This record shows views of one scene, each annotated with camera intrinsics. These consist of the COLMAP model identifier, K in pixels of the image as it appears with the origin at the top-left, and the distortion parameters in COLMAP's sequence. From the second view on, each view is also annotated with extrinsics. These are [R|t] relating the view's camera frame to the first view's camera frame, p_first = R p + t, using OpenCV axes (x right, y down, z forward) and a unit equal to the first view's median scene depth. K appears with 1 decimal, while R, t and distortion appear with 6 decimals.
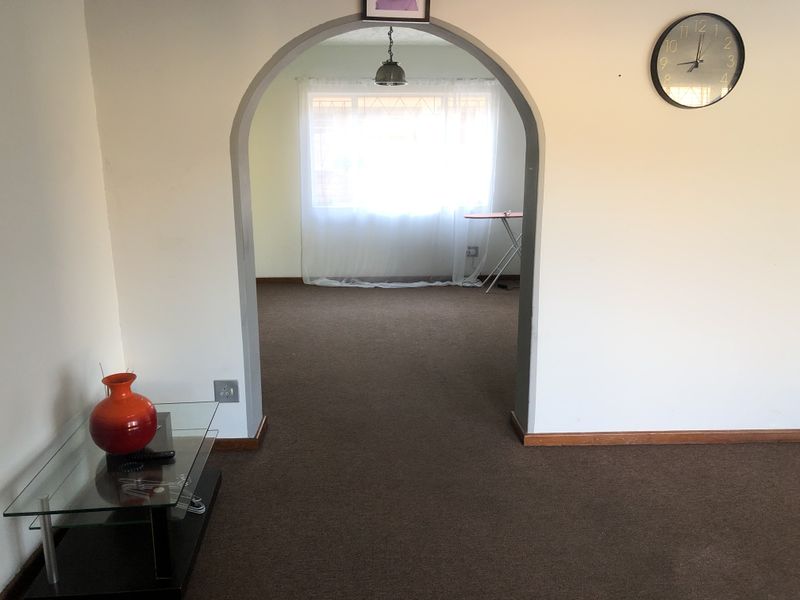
lens RADIAL K [[653.7, 0, 400.0], [0, 653.7, 300.0], [0, 0, 1]] dist [0.010423, 0.000263]
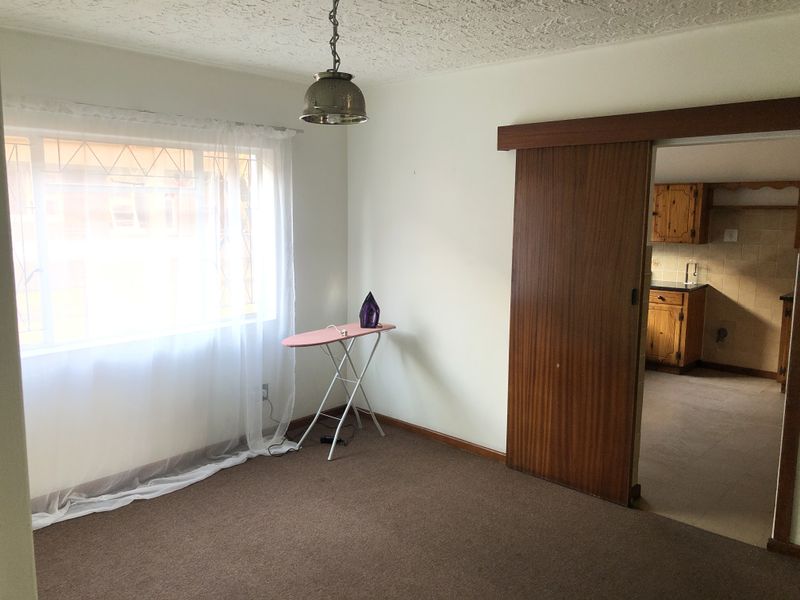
lens RADIAL K [[653.7, 0, 400.0], [0, 653.7, 300.0], [0, 0, 1]] dist [0.010423, 0.000263]
pose [[0.785812, -0.084803, 0.612624, -0.173544], [0.135113, 0.990167, -0.036245, -0.126214], [-0.603527, 0.111255, 0.789543, 0.423880]]
